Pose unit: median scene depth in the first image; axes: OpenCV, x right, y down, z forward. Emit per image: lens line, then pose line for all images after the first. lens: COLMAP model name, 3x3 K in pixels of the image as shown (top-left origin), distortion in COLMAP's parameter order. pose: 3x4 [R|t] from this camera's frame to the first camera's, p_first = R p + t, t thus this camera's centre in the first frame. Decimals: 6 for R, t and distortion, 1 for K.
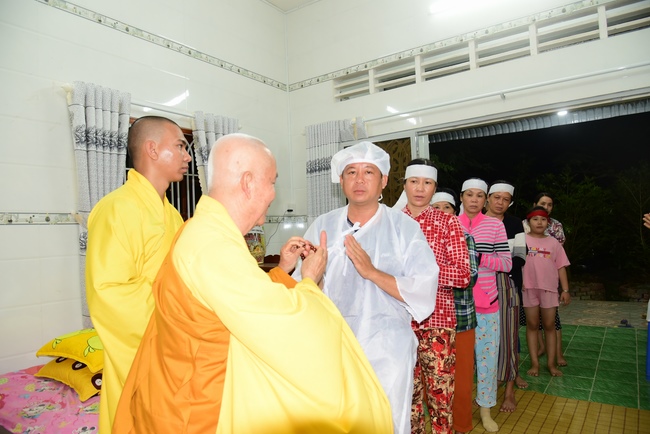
lens RADIAL K [[433.9, 0, 323.0], [0, 433.9, 219.1], [0, 0, 1]] dist [-0.052431, 0.005074]
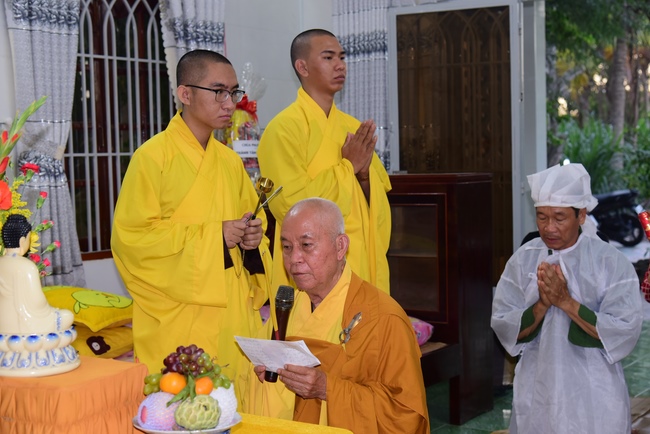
lens RADIAL K [[1039.7, 0, 327.1], [0, 1039.7, 229.6], [0, 0, 1]] dist [-0.040805, 0.000000]
pose [[0.999450, 0.015550, 0.029282, -0.098017], [-0.018250, 0.995376, 0.094303, -0.007261], [-0.027681, -0.094785, 0.995113, -0.507249]]
